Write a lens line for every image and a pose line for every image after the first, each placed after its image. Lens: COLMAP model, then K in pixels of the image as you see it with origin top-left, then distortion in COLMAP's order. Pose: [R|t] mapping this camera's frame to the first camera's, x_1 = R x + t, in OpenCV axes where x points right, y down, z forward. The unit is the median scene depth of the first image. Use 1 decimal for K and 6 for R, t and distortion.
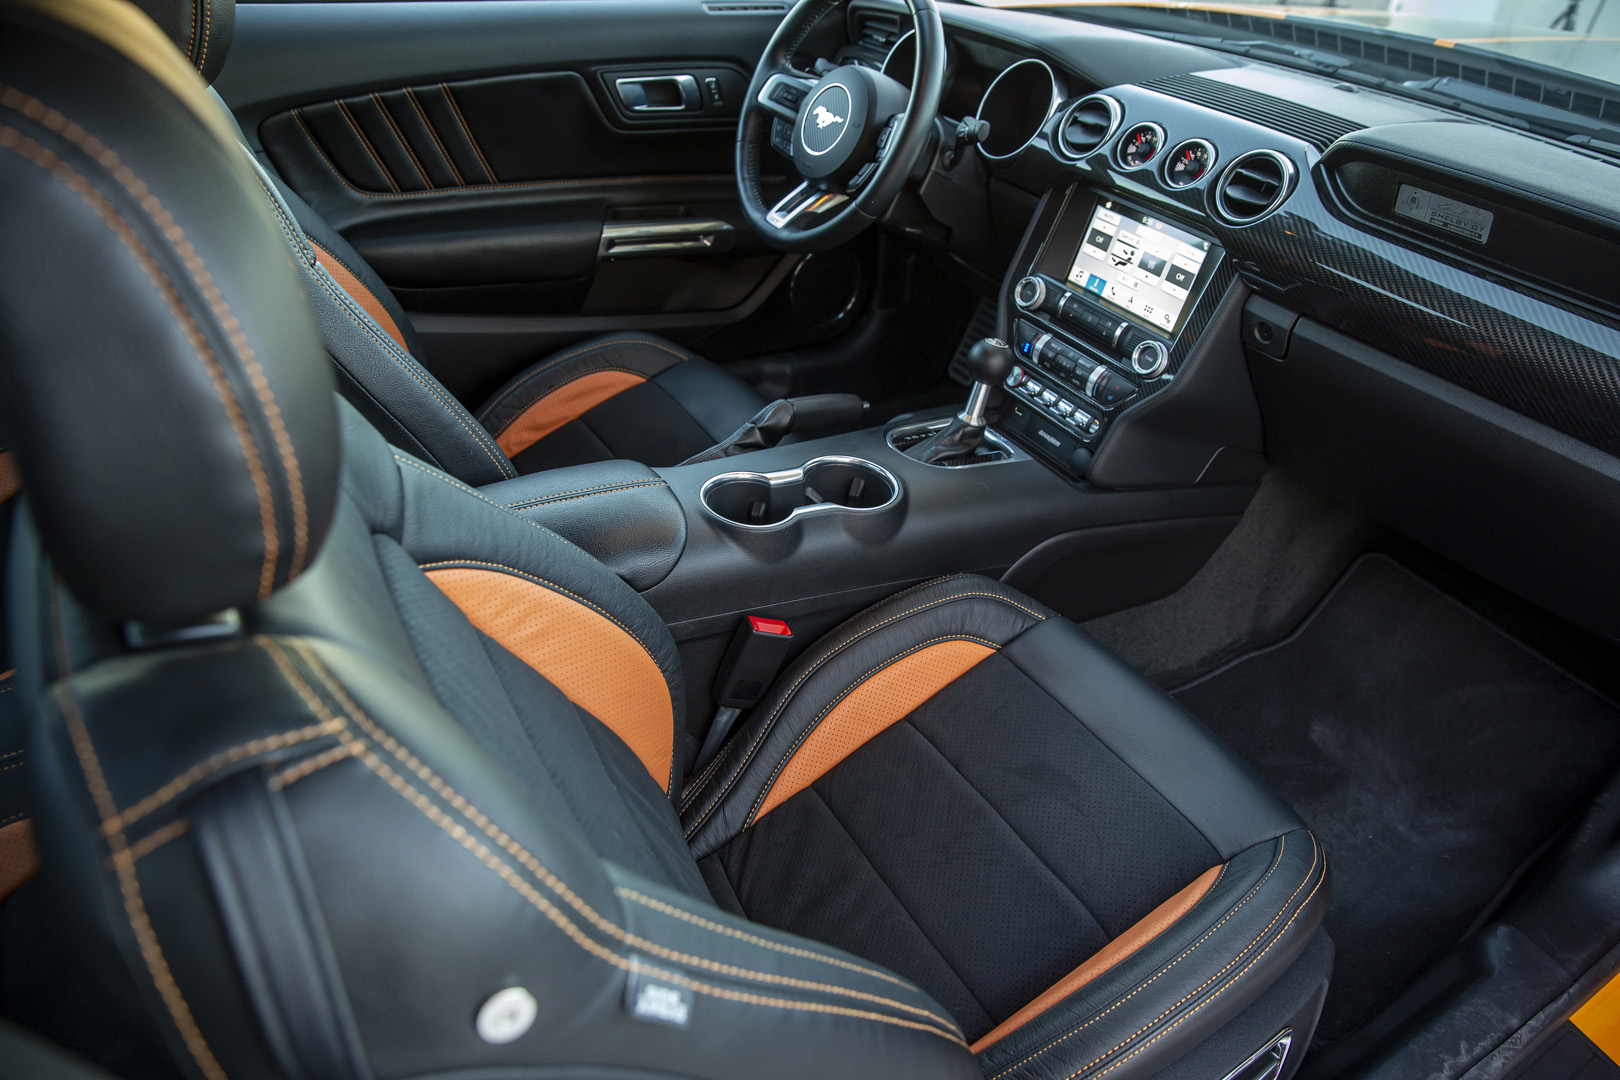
lens RADIAL K [[1075.5, 0, 810.0], [0, 1075.5, 540.0], [0, 0, 1]] dist [-0.114941, 0.077667]
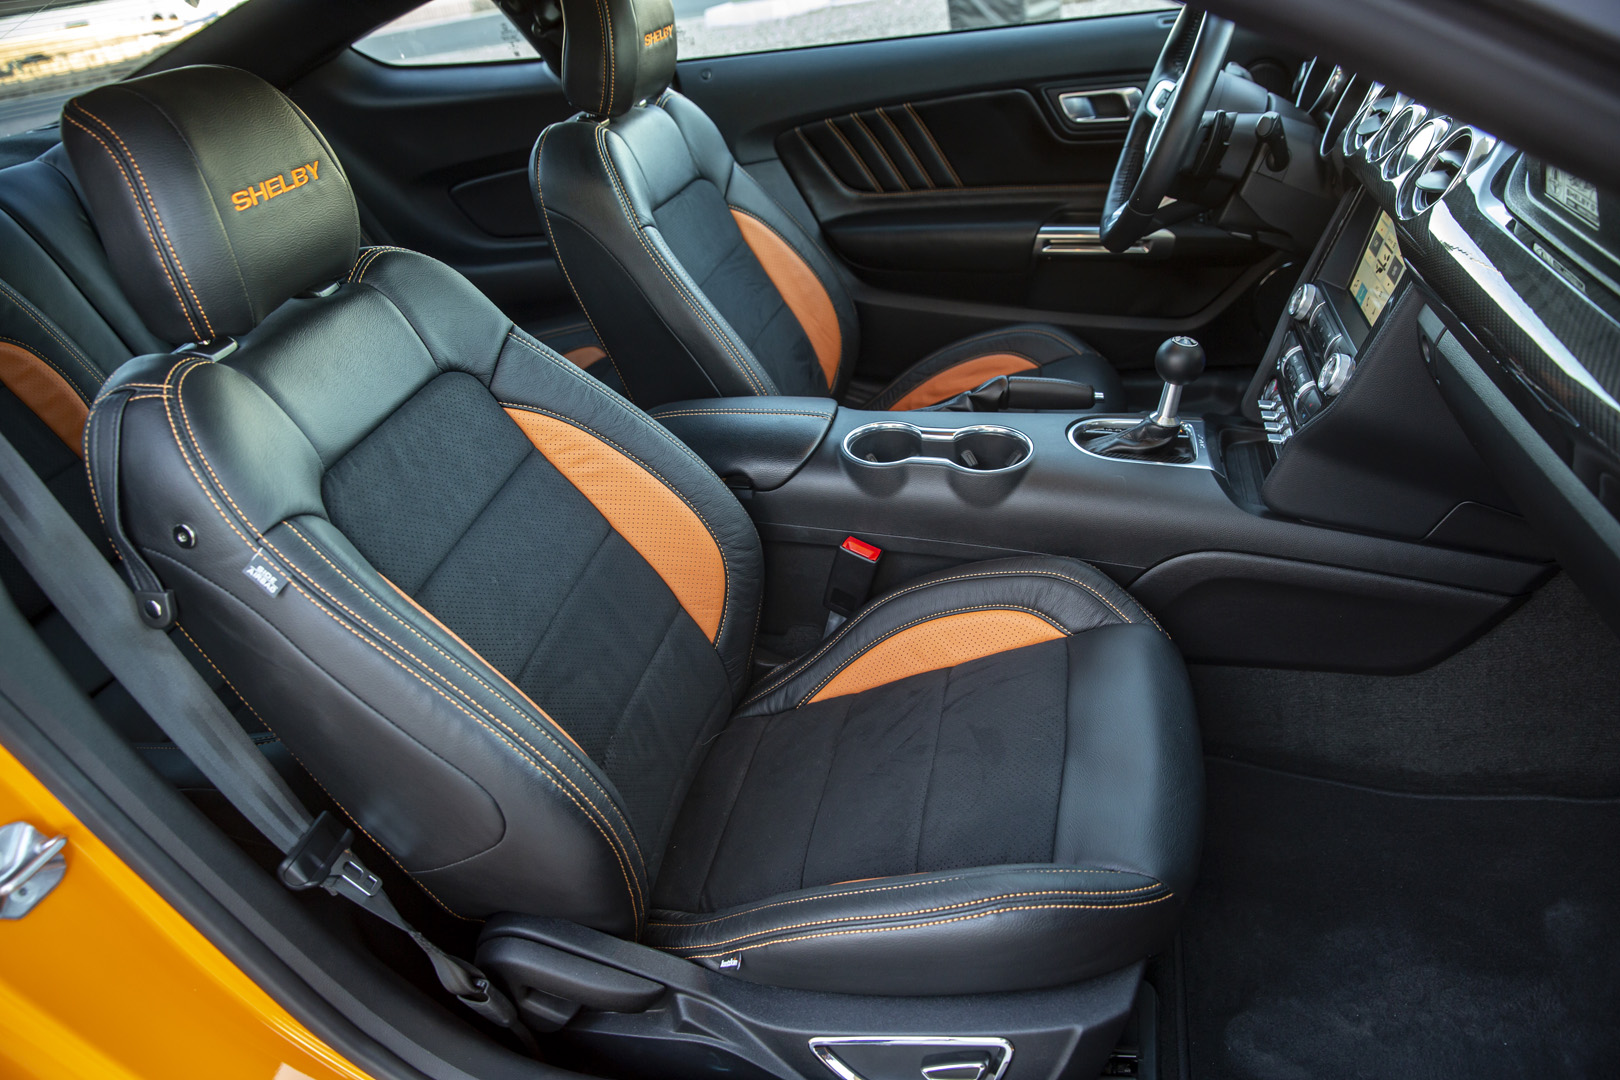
lens RADIAL K [[1075.5, 0, 810.0], [0, 1075.5, 540.0], [0, 0, 1]] dist [-0.114941, 0.077667]
pose [[0.702628, 0.214241, -0.678539, 0.545851], [-0.234464, 0.970049, 0.063495, 0.007440], [0.671819, 0.114480, 0.731815, 0.081562]]
